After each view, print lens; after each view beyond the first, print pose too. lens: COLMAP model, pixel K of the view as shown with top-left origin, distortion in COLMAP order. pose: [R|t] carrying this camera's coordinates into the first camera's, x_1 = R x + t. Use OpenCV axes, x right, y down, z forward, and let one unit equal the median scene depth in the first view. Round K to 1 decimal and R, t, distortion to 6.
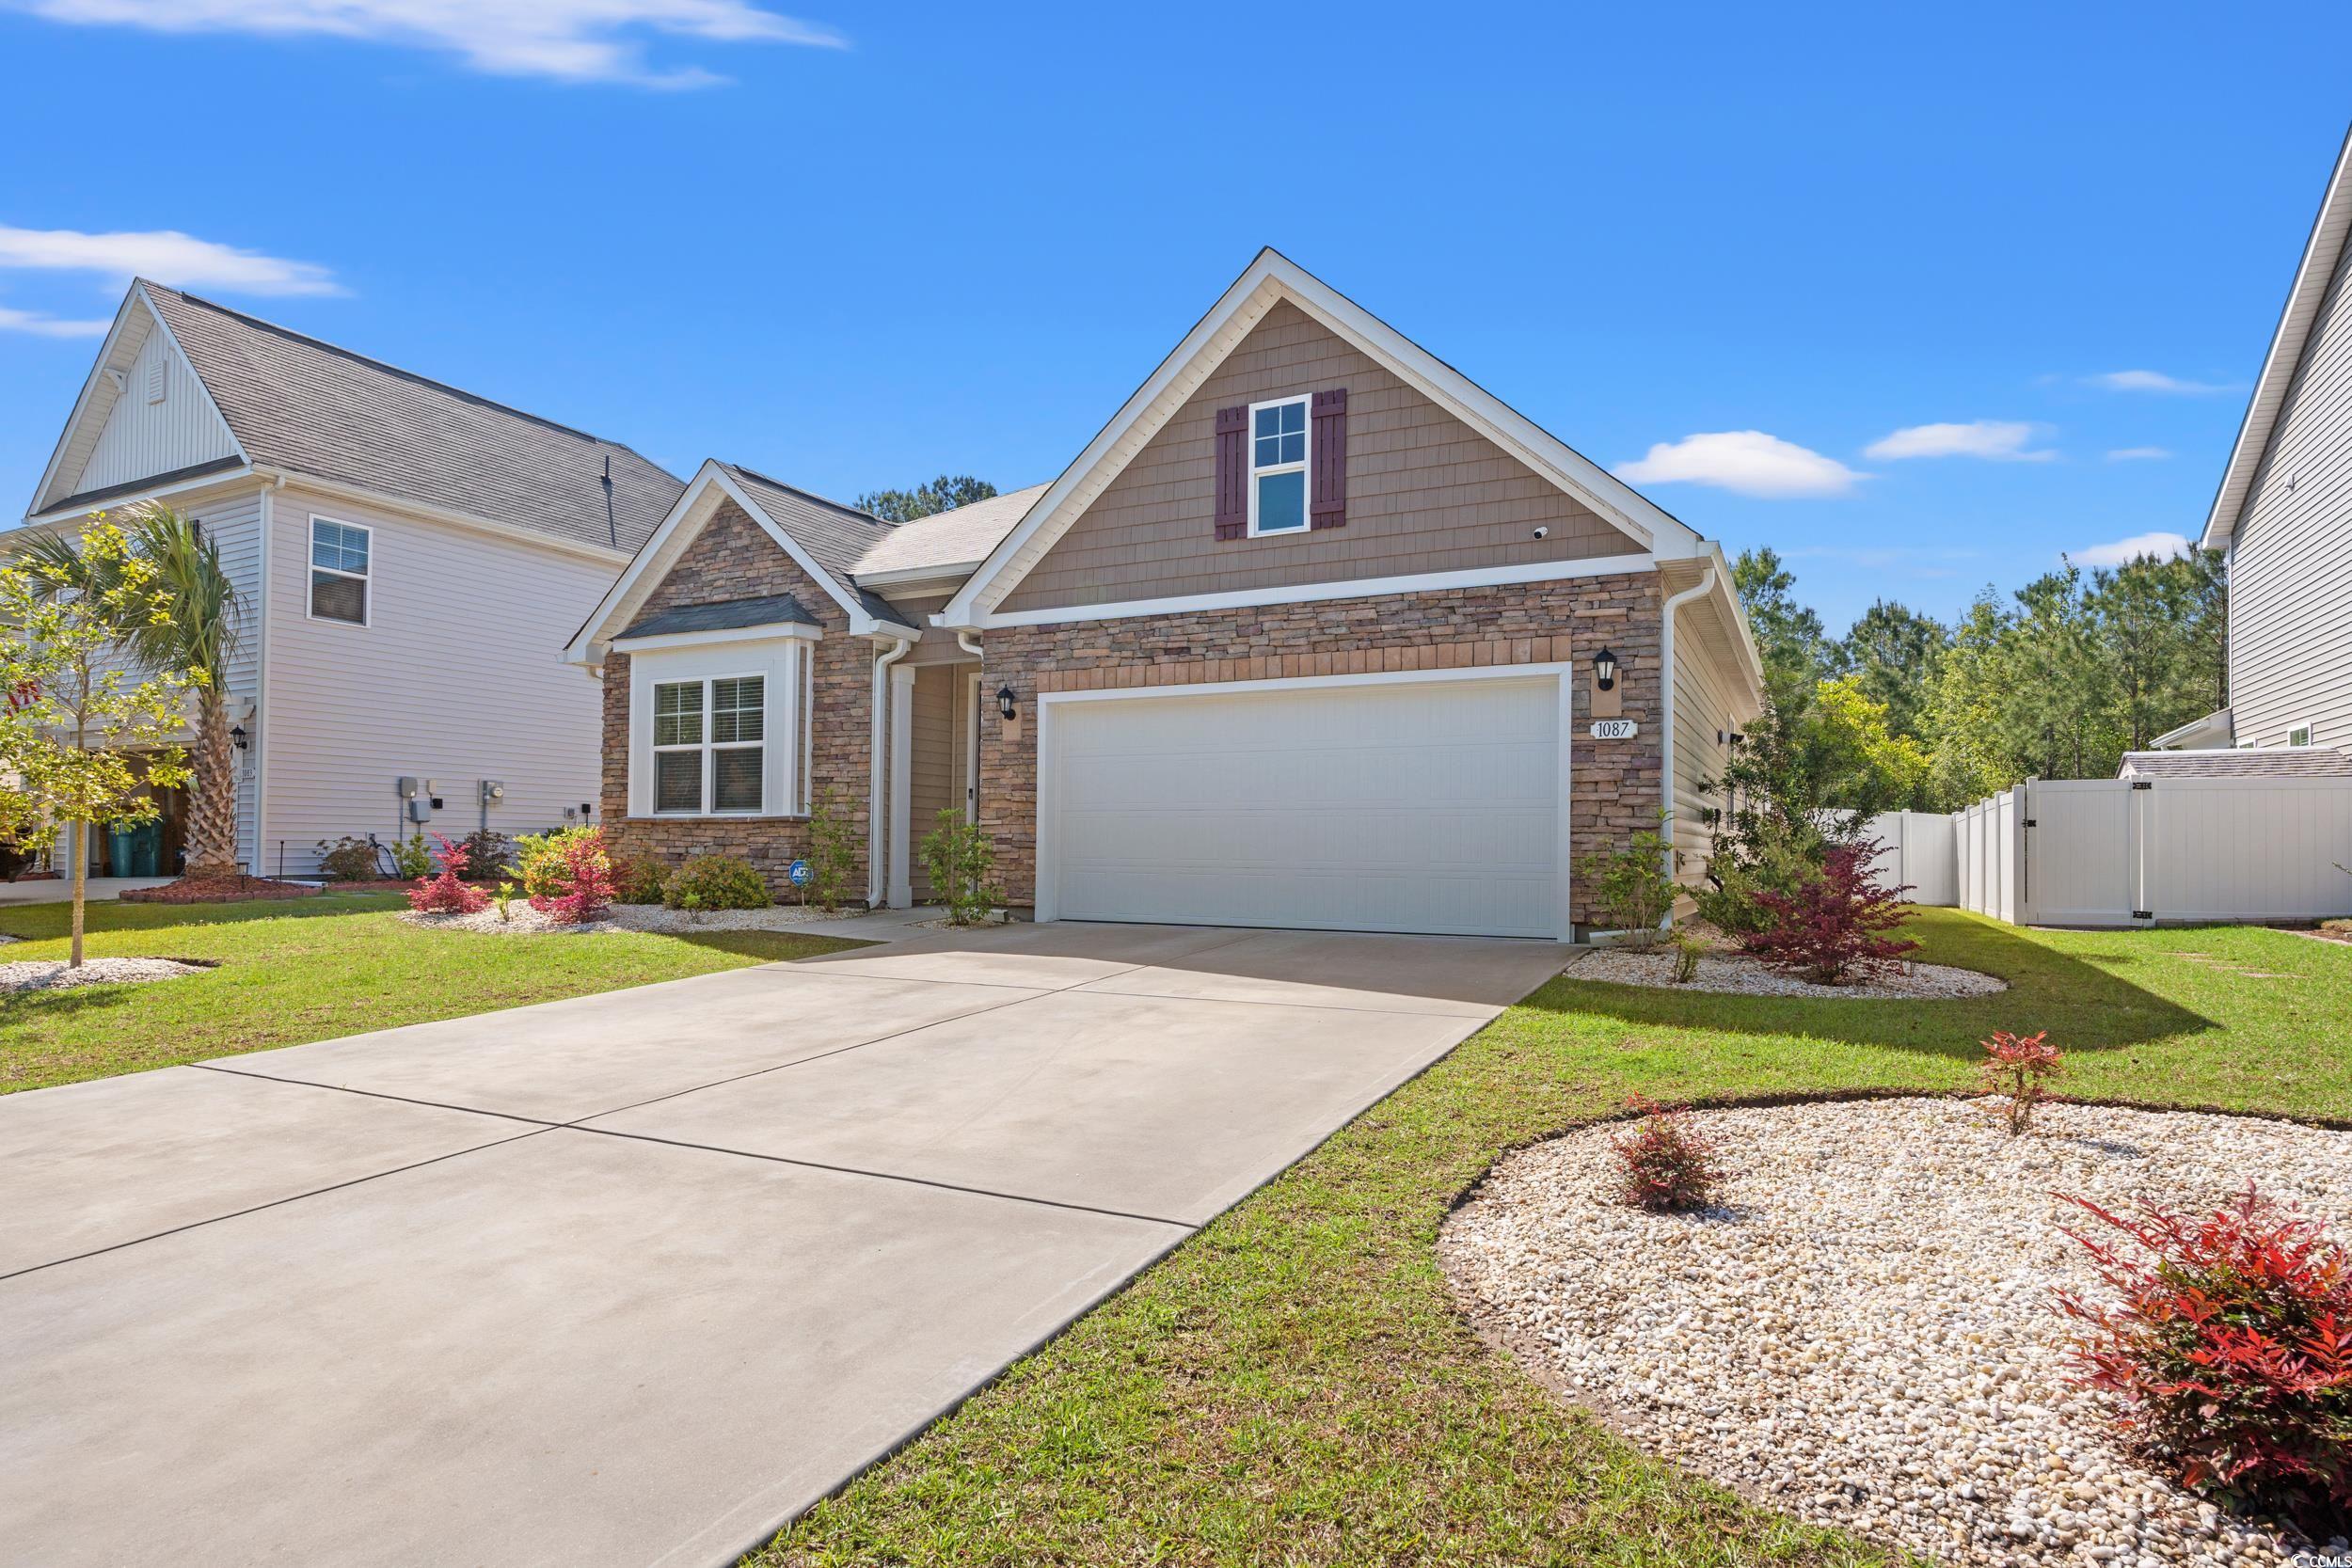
lens RADIAL K [[1257.9, 0, 1185.1], [0, 1257.9, 852.8], [0, 0, 1]] dist [-0.001577, 0.001308]
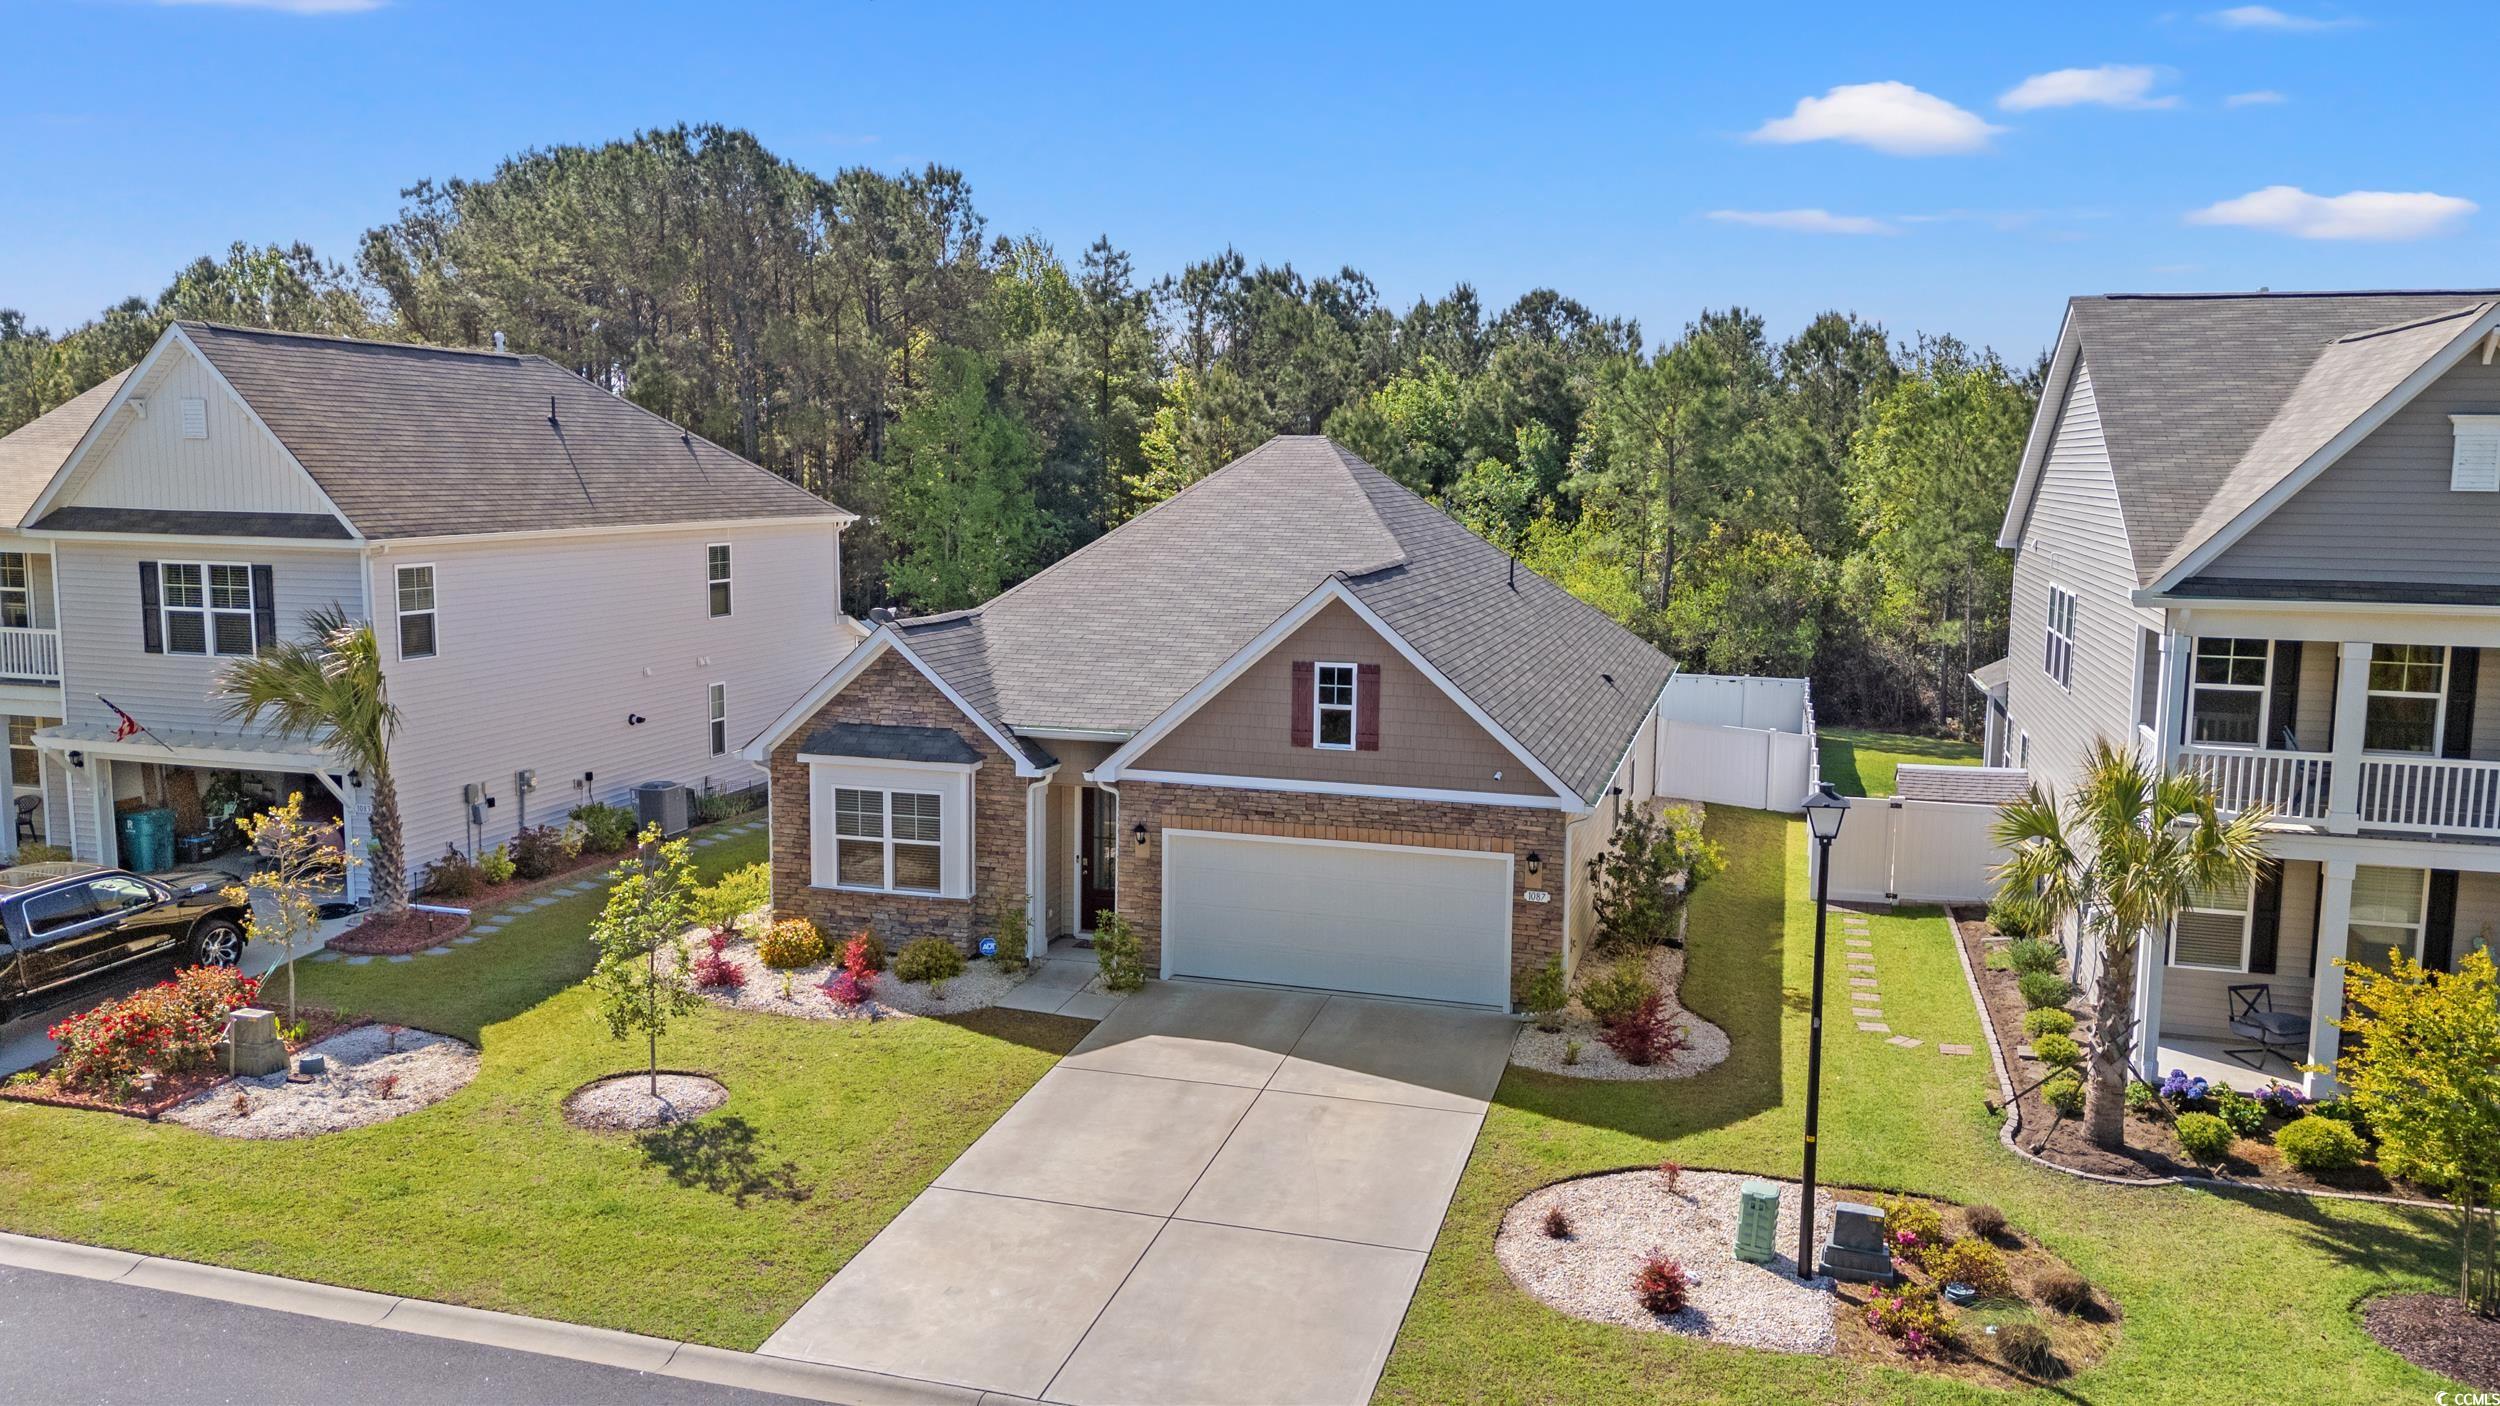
lens RADIAL K [[1838.6, 0, 1251.6], [0, 1838.6, 699.8], [0, 0, 1]] dist [0.057742, -0.003175]
pose [[0.981984, -0.022651, 0.187603, -0.441864], [-0.002685, 0.991017, 0.133708, -0.601418], [-0.188947, -0.131803, 0.973102, -1.166938]]
